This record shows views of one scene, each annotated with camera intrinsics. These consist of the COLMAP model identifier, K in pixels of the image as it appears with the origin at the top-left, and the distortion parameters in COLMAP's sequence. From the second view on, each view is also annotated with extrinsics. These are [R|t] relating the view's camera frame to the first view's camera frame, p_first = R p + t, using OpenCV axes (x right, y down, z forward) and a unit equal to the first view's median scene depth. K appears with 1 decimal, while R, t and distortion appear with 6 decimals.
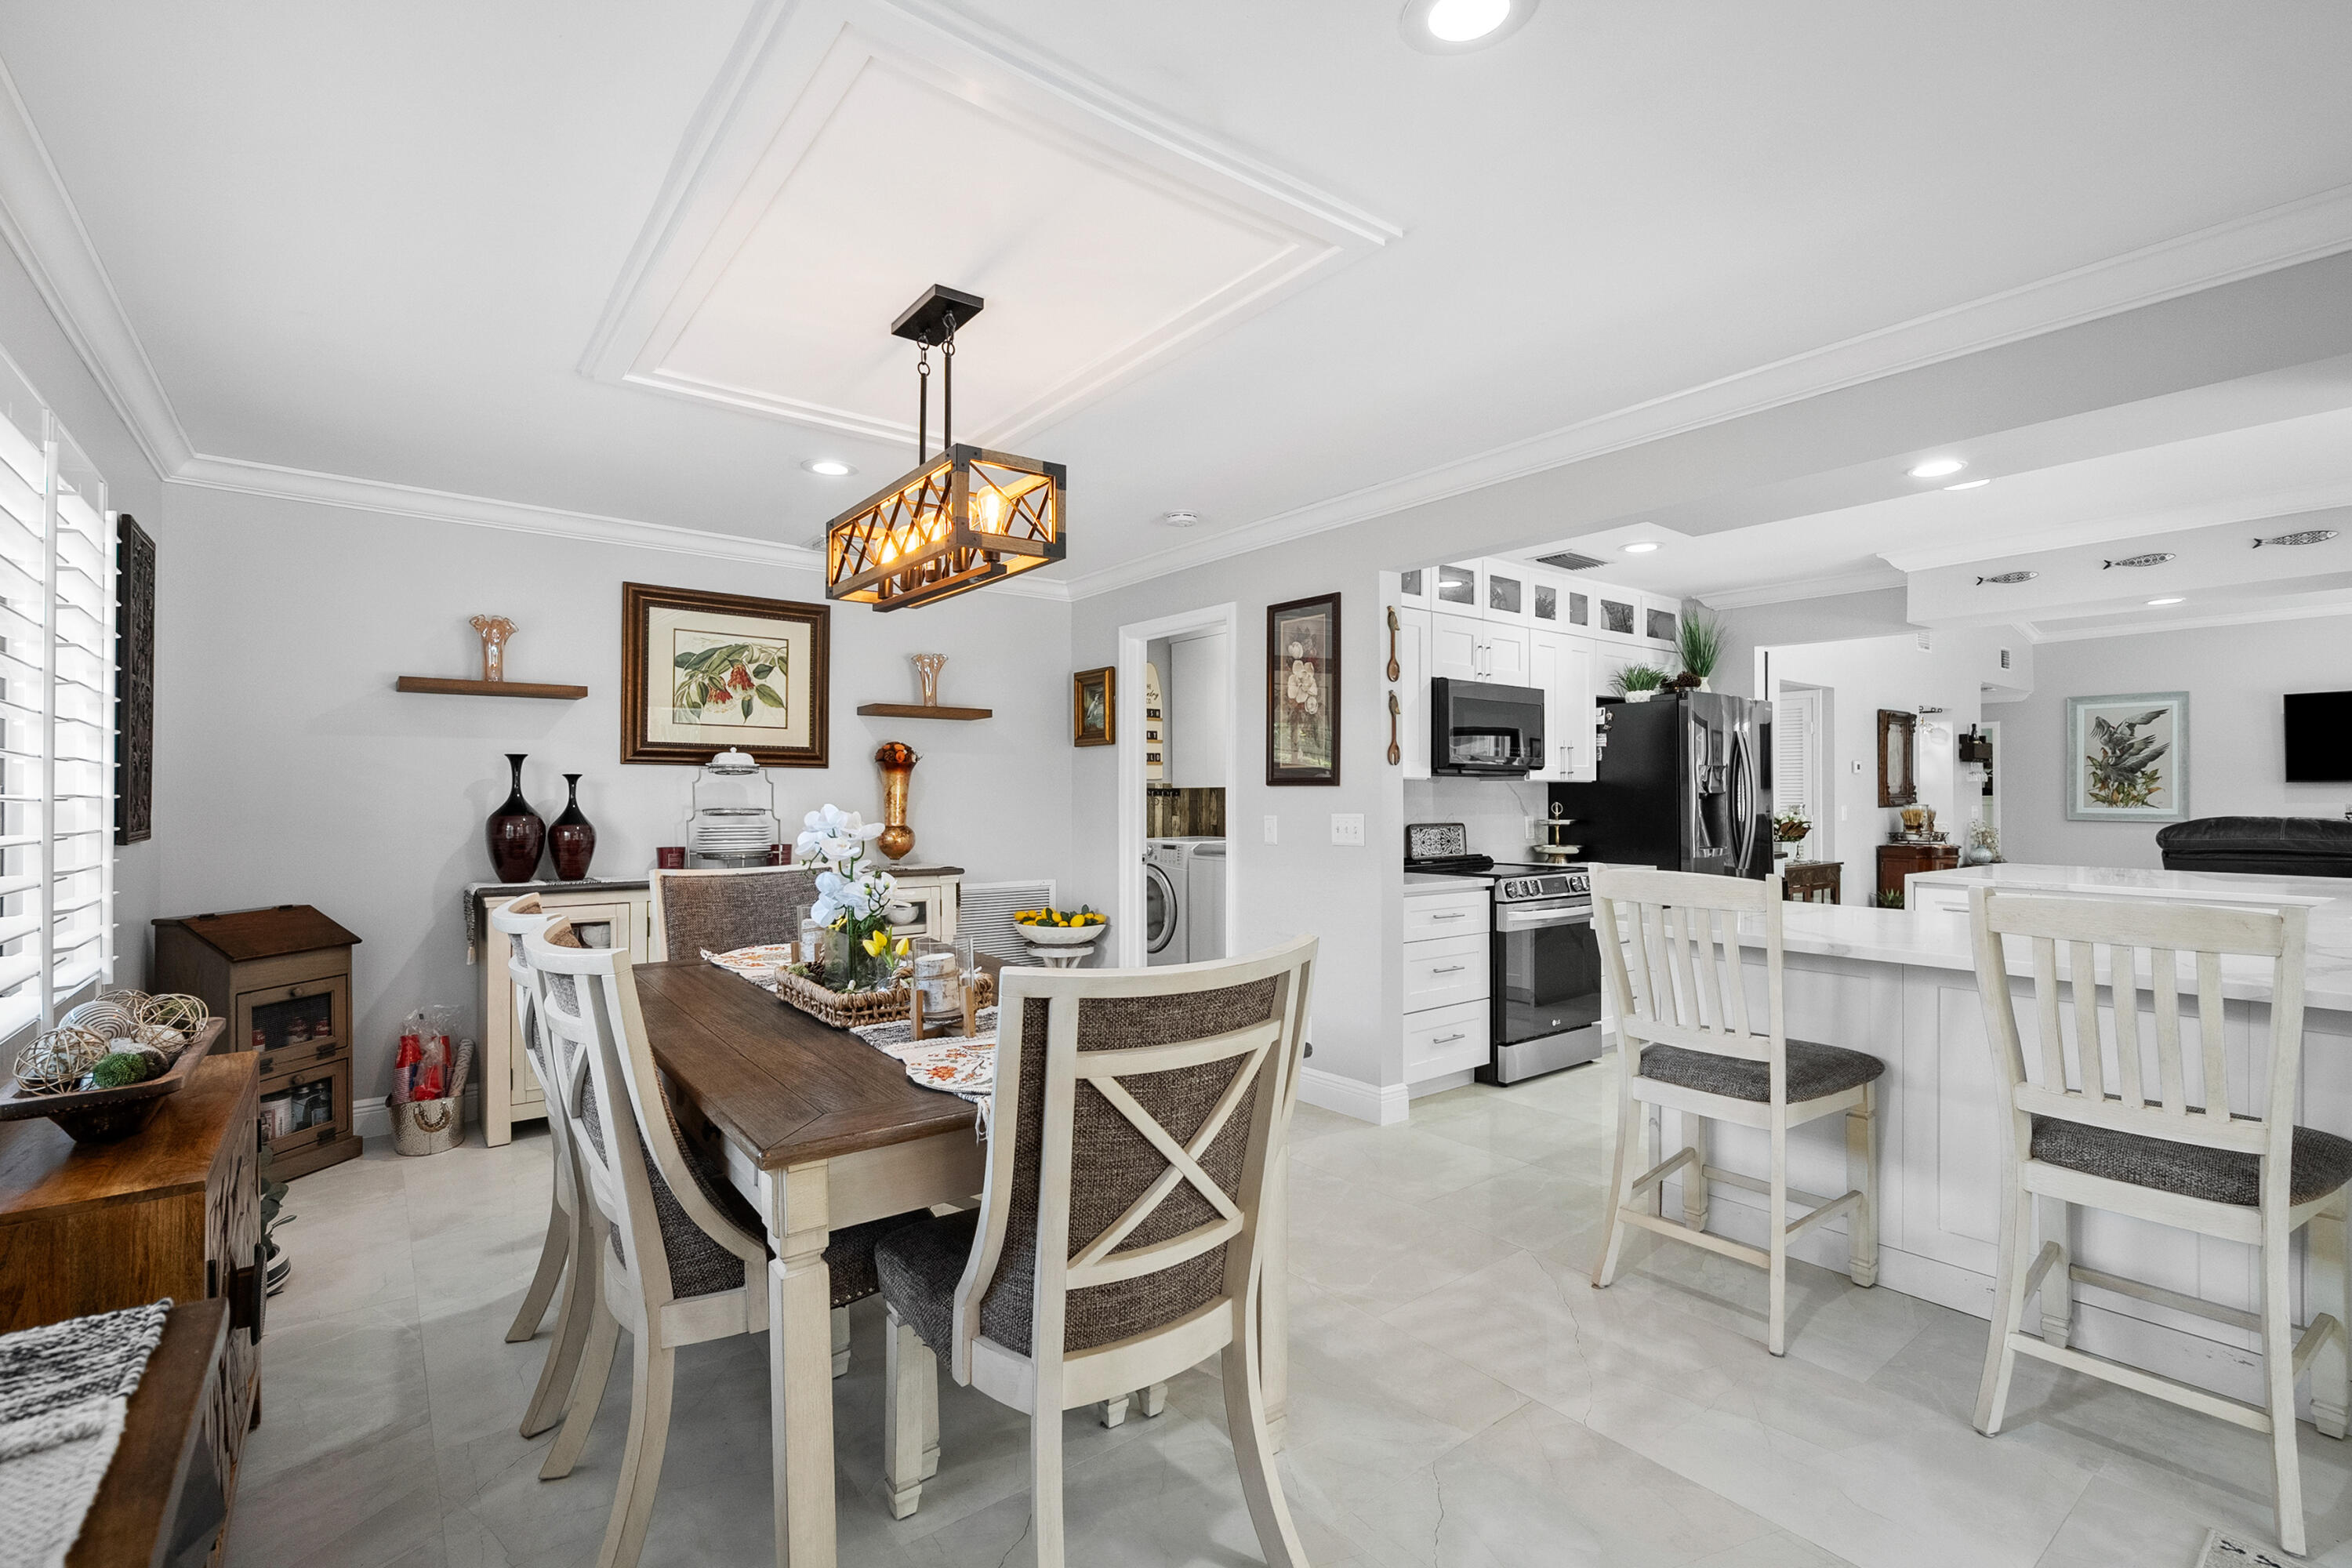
lens RADIAL K [[1057.1, 0, 1163.2], [0, 1057.1, 780.3], [0, 0, 1]] dist [-0.002556, -0.000558]
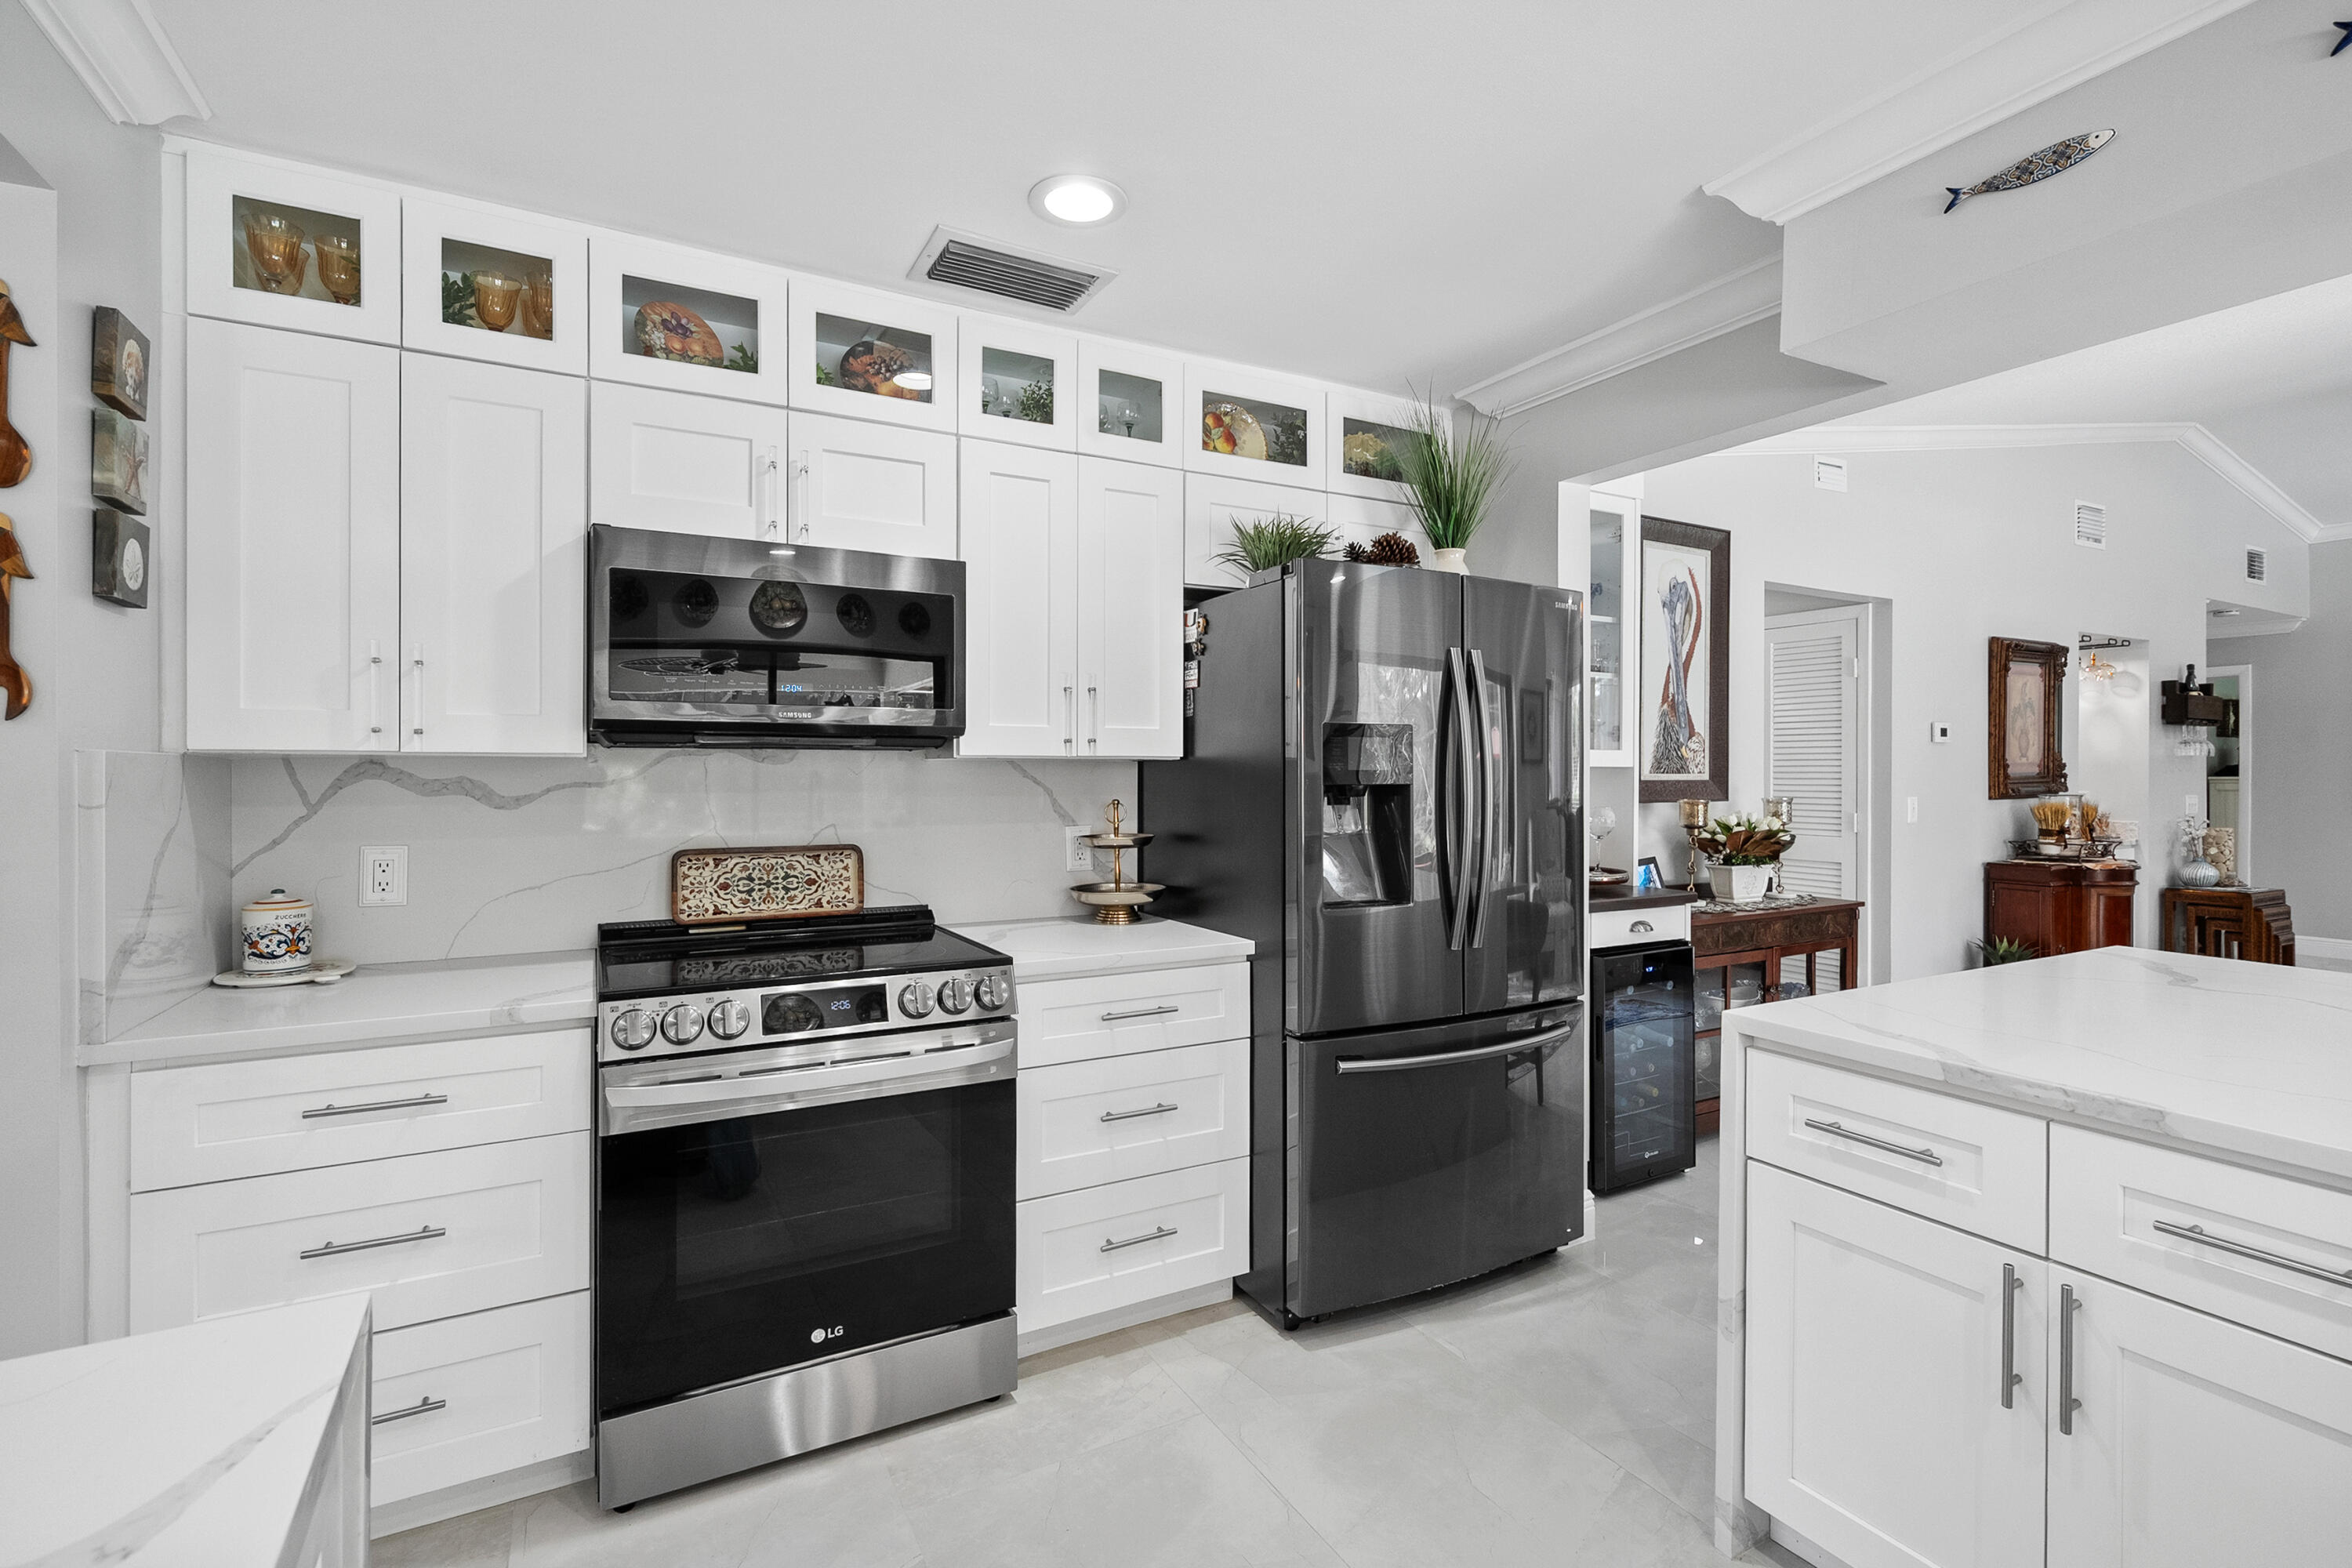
lens RADIAL K [[1086.9, 0, 1185.6], [0, 1086.9, 760.7], [0, 0, 1]] dist [-0.003419, -0.000438]
pose [[0.989936, 0.001292, -0.141508, 0.305261], [-0.000155, 0.999968, 0.008041, -0.001595], [0.141513, -0.007938, 0.989905, 0.315537]]
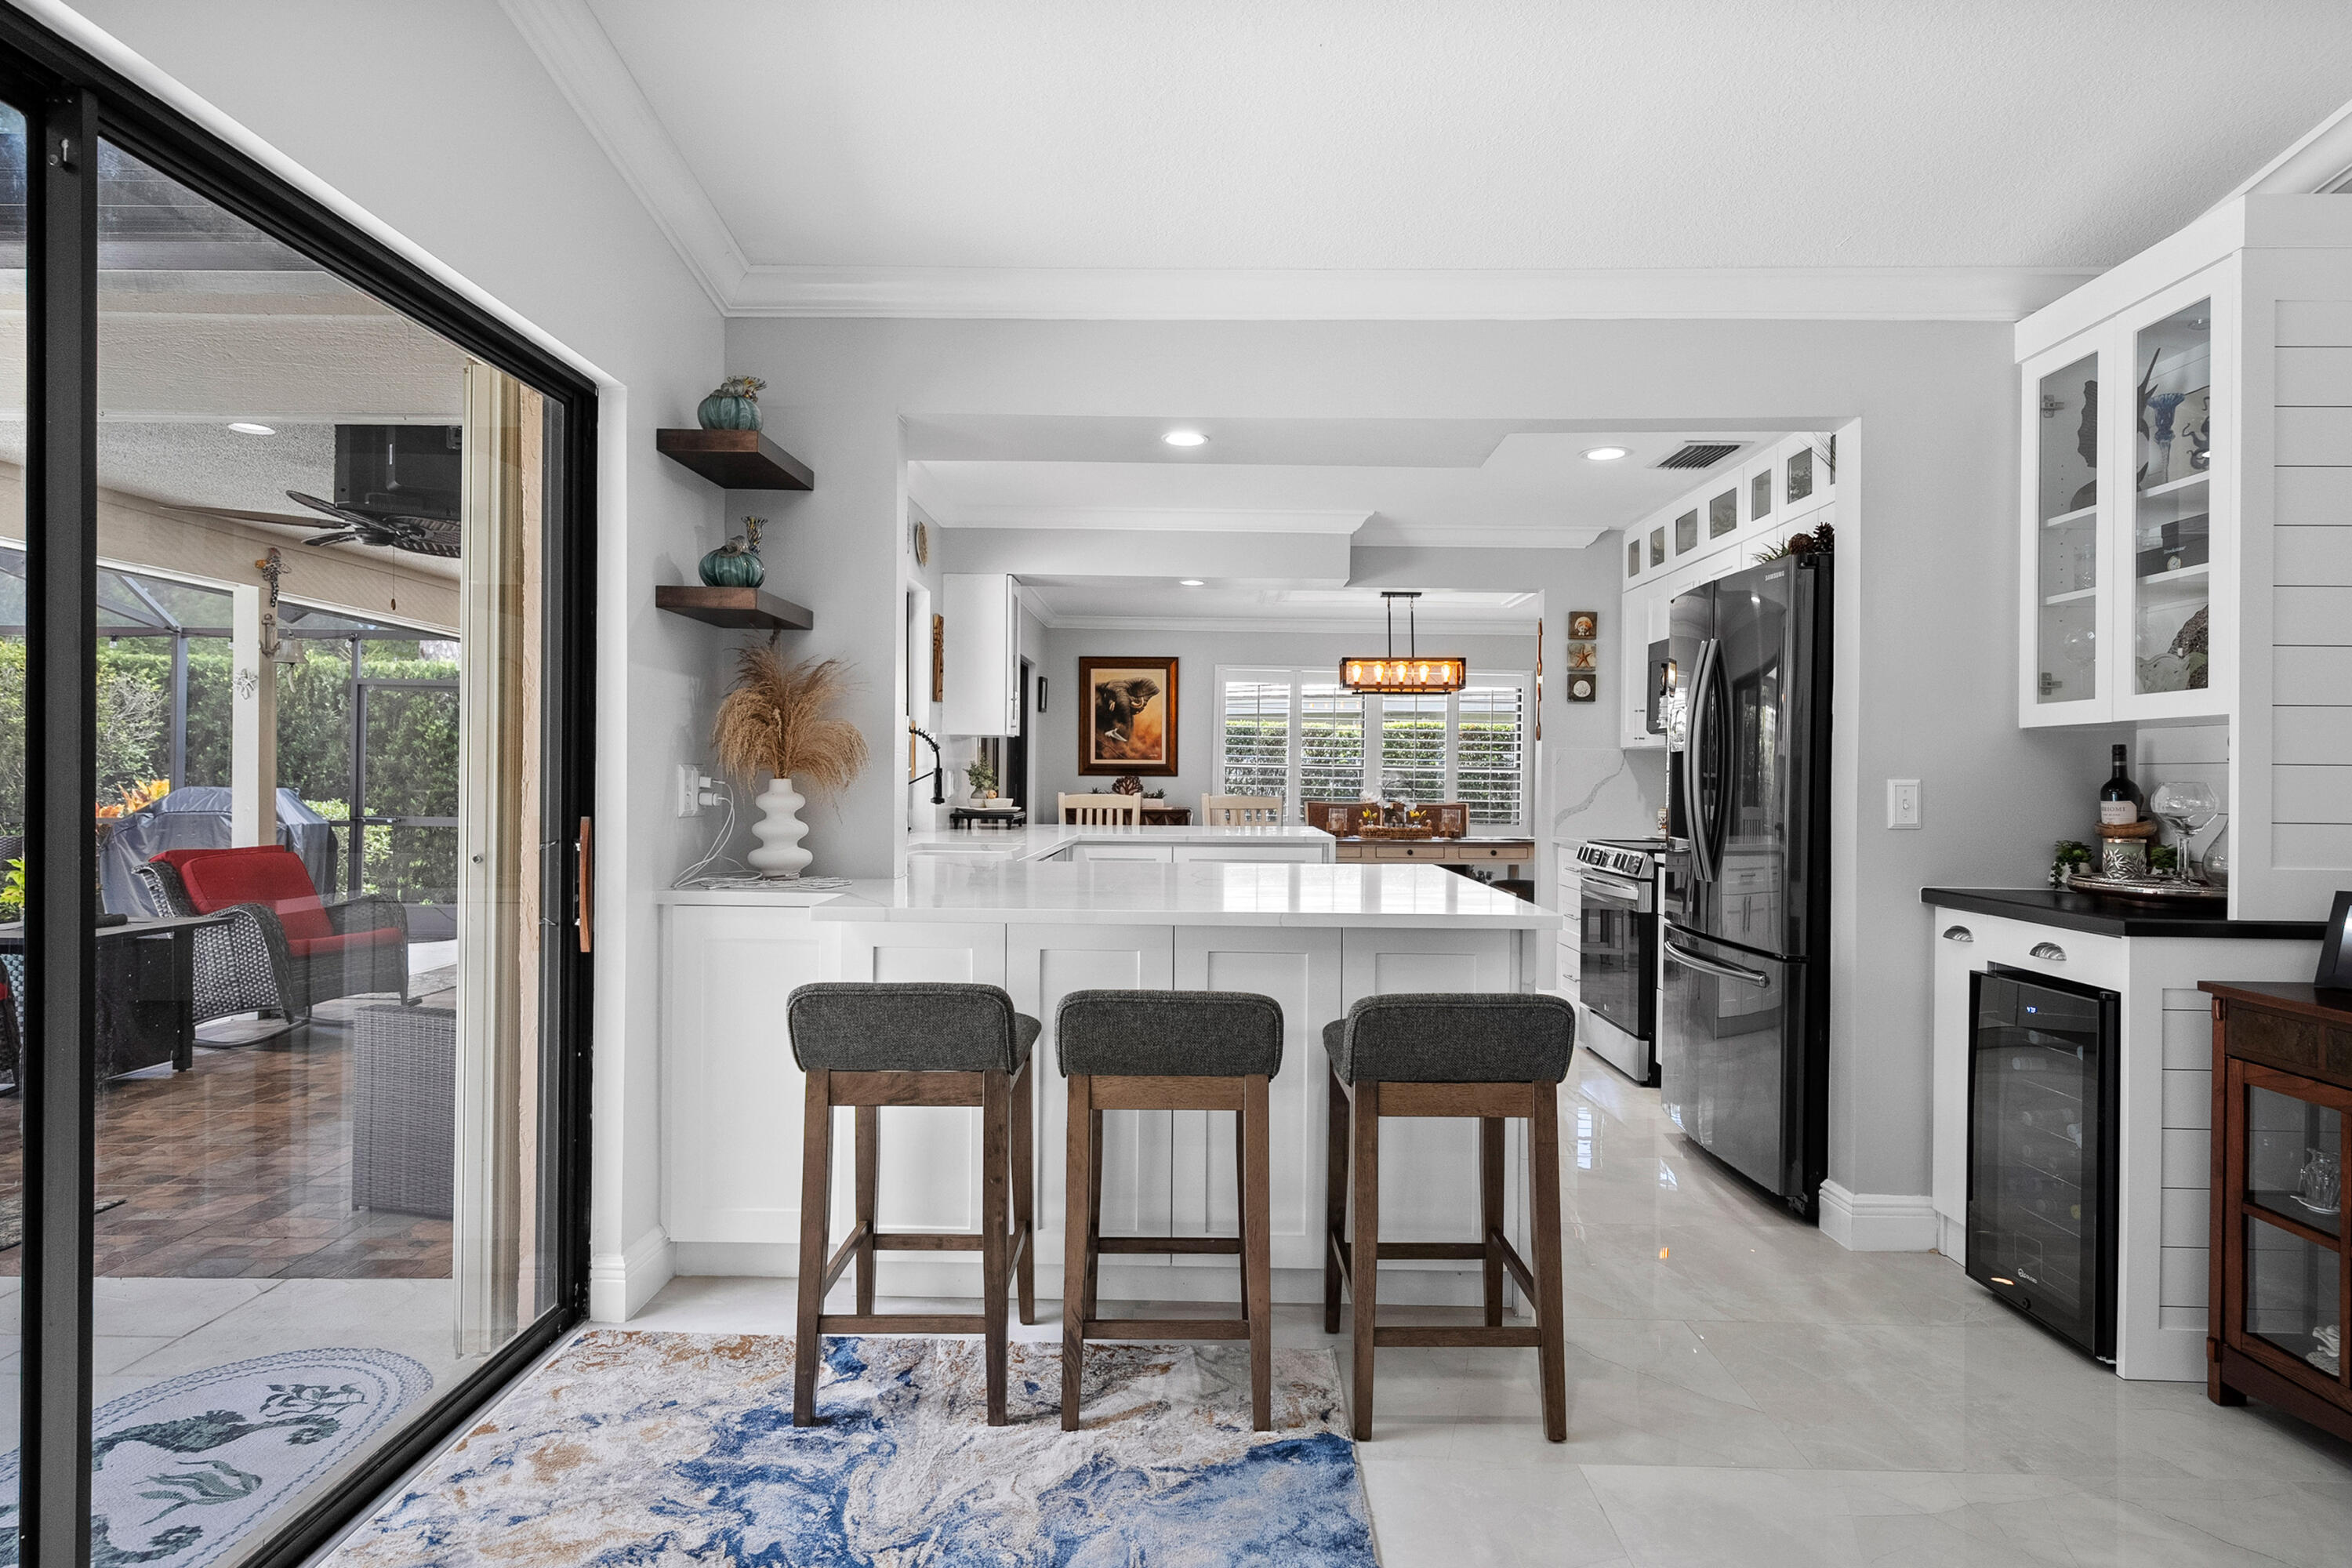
lens RADIAL K [[1295.9, 0, 1187.4], [0, 1295.9, 791.9], [0, 0, 1]] dist [0.007973, 0.001177]
pose [[-0.618016, -0.001138, -0.786165, 0.792167], [-0.004175, 0.999990, 0.001835, 0.021785], [0.786154, 0.004416, -0.618014, 0.751677]]
